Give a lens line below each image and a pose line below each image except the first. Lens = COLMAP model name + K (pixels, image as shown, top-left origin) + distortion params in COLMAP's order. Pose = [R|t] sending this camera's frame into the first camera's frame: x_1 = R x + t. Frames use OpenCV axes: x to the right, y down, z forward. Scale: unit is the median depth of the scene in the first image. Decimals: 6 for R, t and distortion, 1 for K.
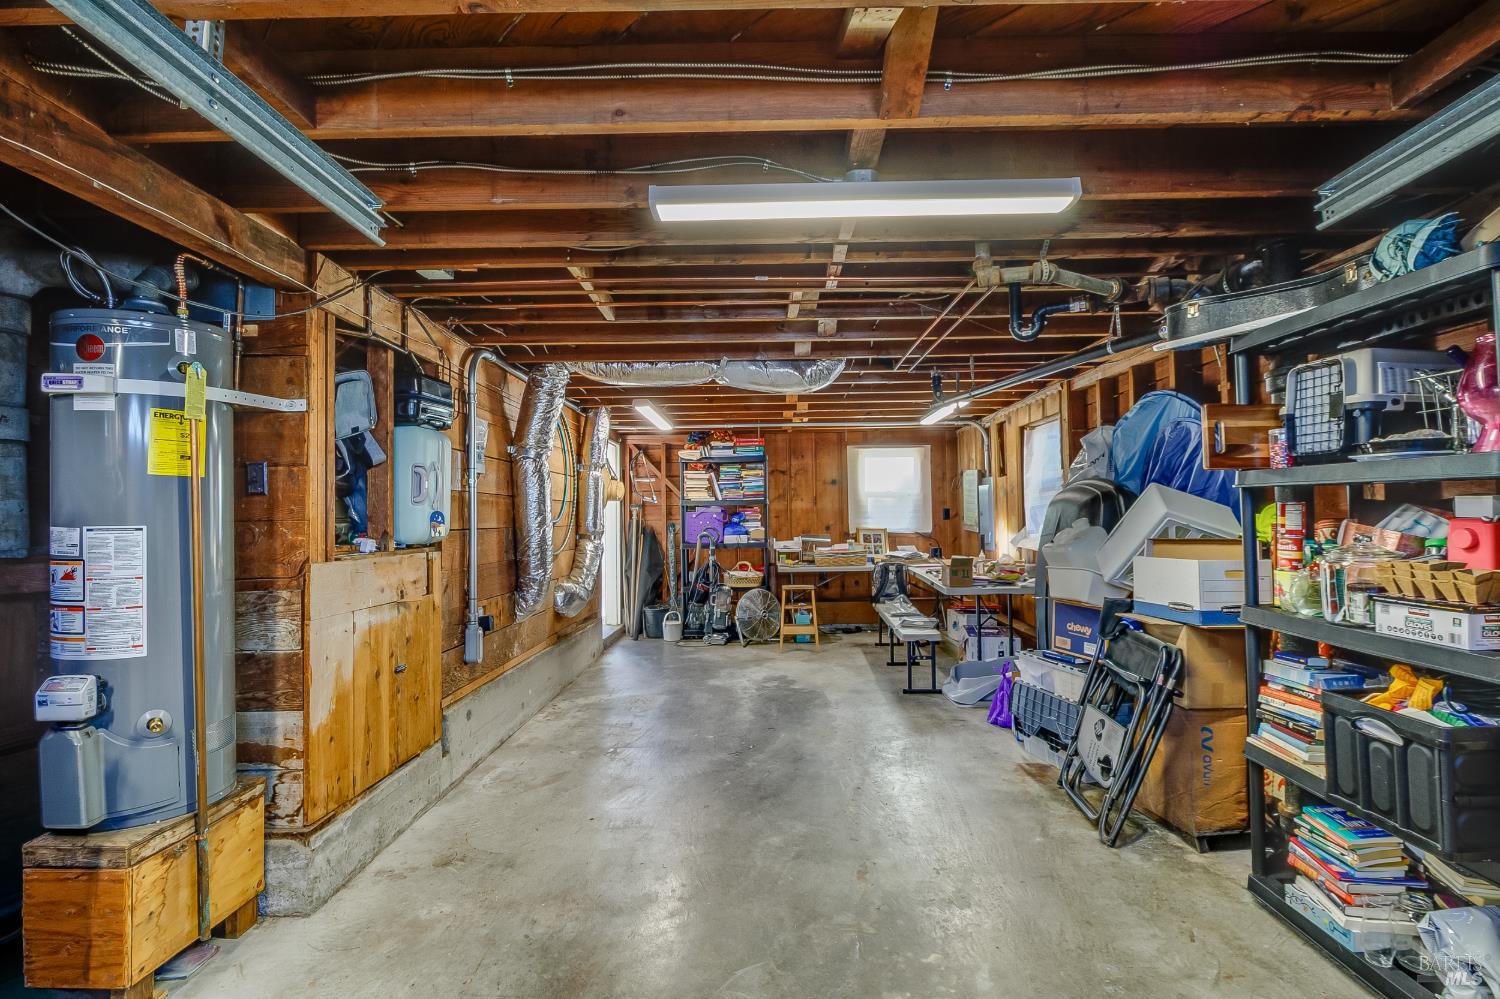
lens RADIAL K [[698.8, 0, 751.2], [0, 698.8, 500.6], [0, 0, 1]] dist [-0.001453, -0.004260]
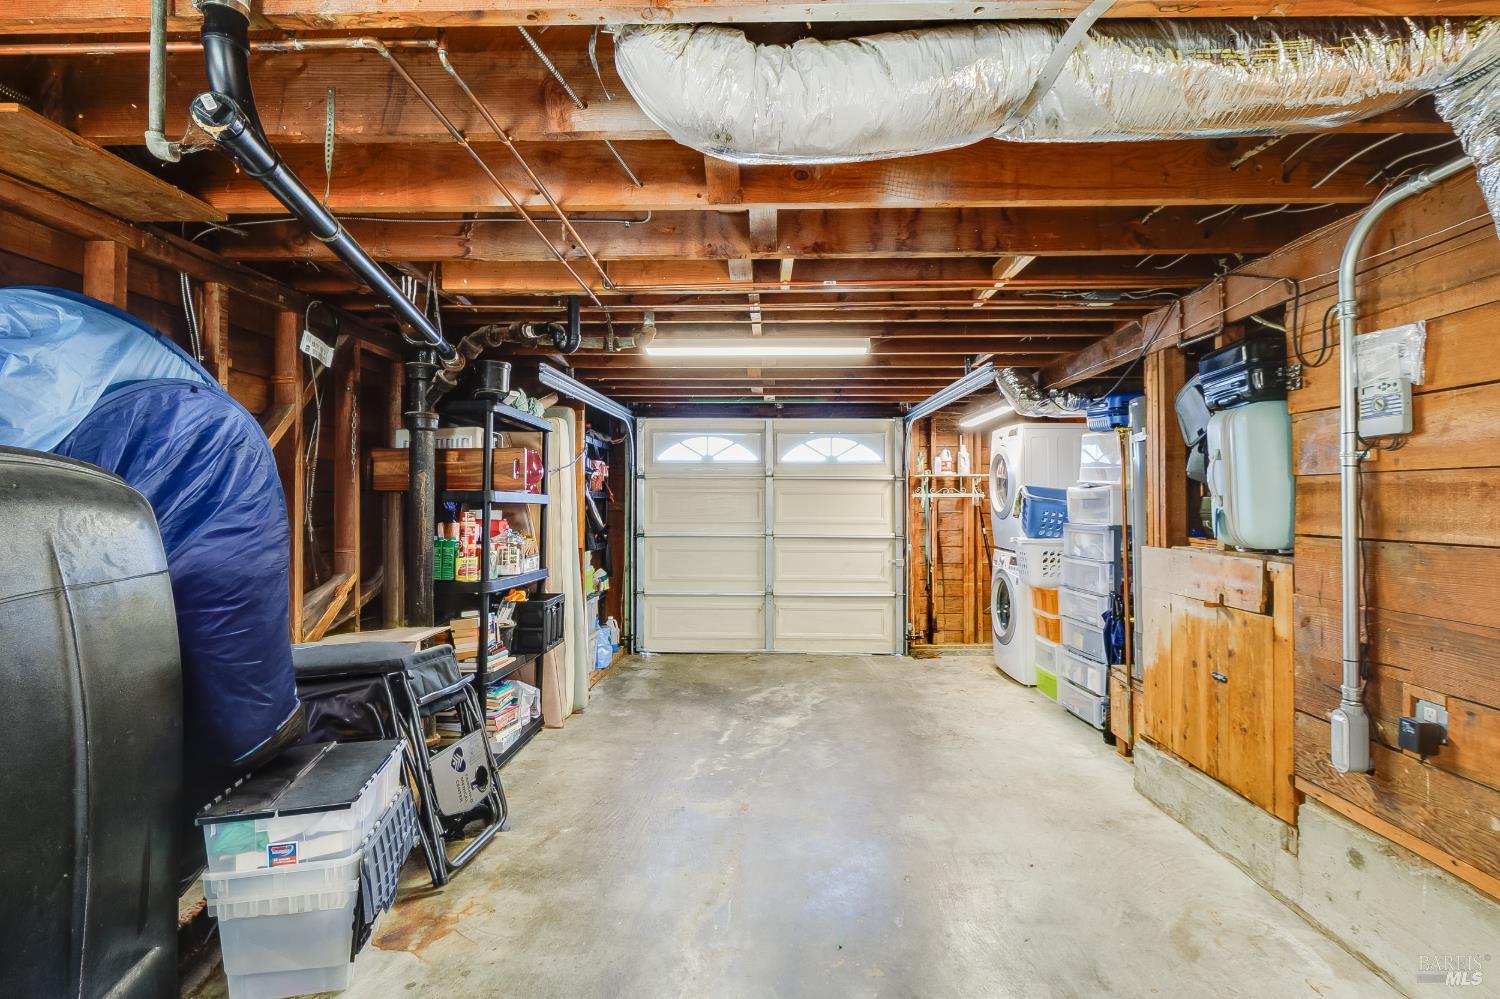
lens RADIAL K [[697.4, 0, 755.7], [0, 697.4, 489.3], [0, 0, 1]] dist [-0.009946, -0.002675]
pose [[-0.999807, 0.016784, 0.010184, 0.099574], [0.016283, 0.998742, -0.047428, 0.024287], [-0.010967, -0.047253, -0.998823, 1.924415]]
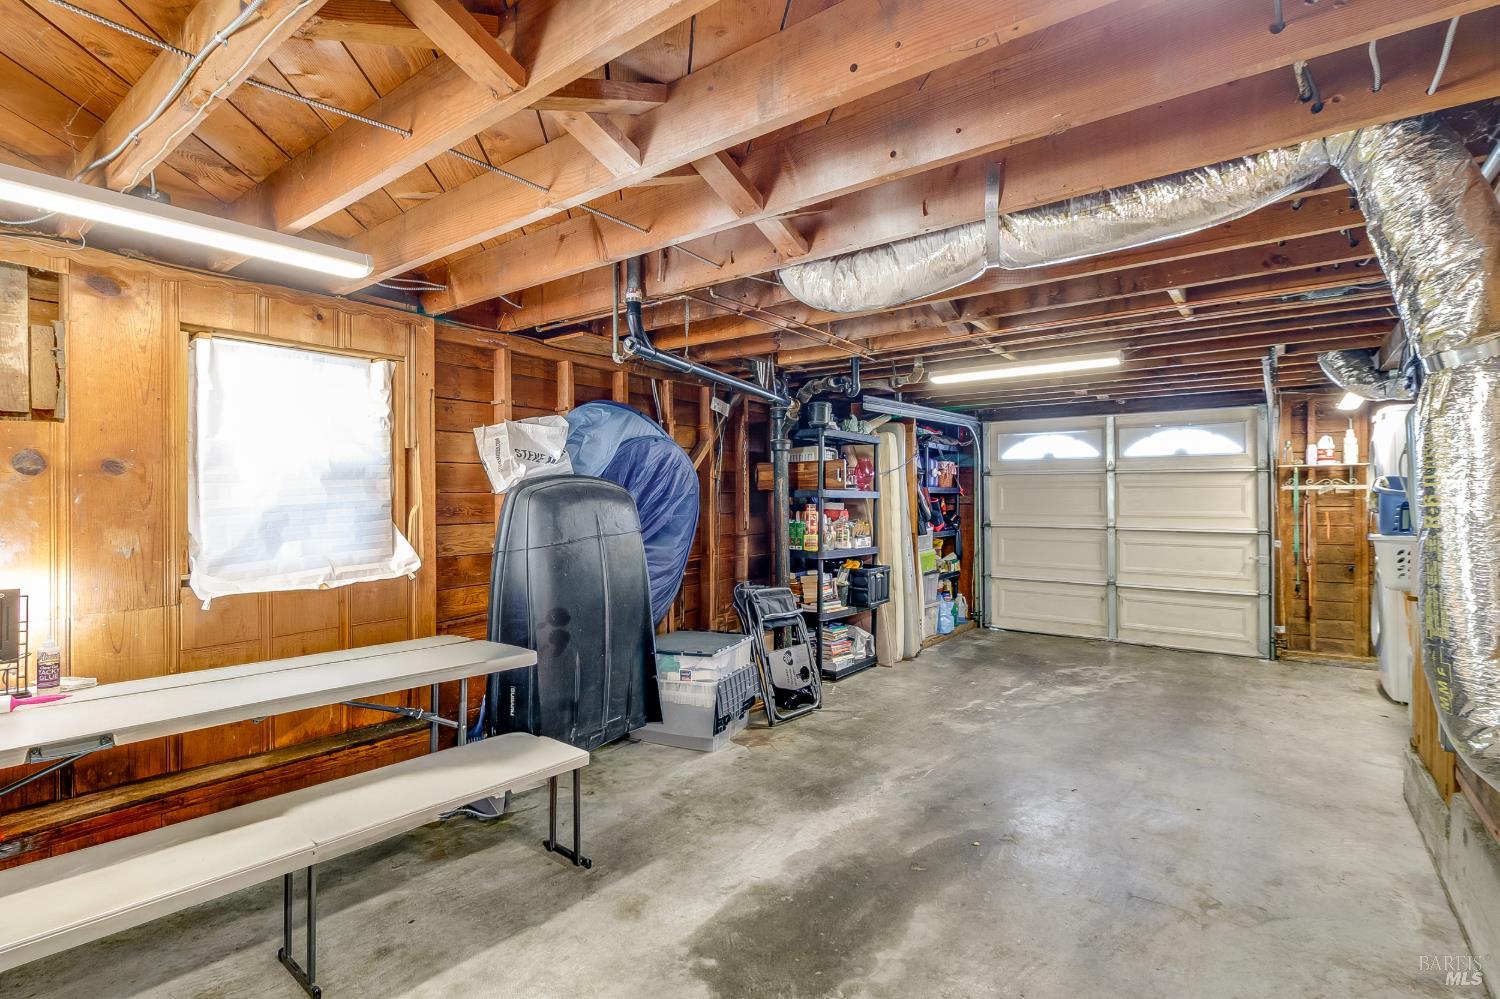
lens RADIAL K [[697.4, 0, 749.8], [0, 697.4, 500.9], [0, 0, 1]] dist [-0.009946, -0.002675]
pose [[-0.798279, 0.017426, 0.602036, -0.317548], [0.001155, 0.999624, -0.027402, 0.037848], [-0.602287, -0.021179, -0.797999, 2.230076]]
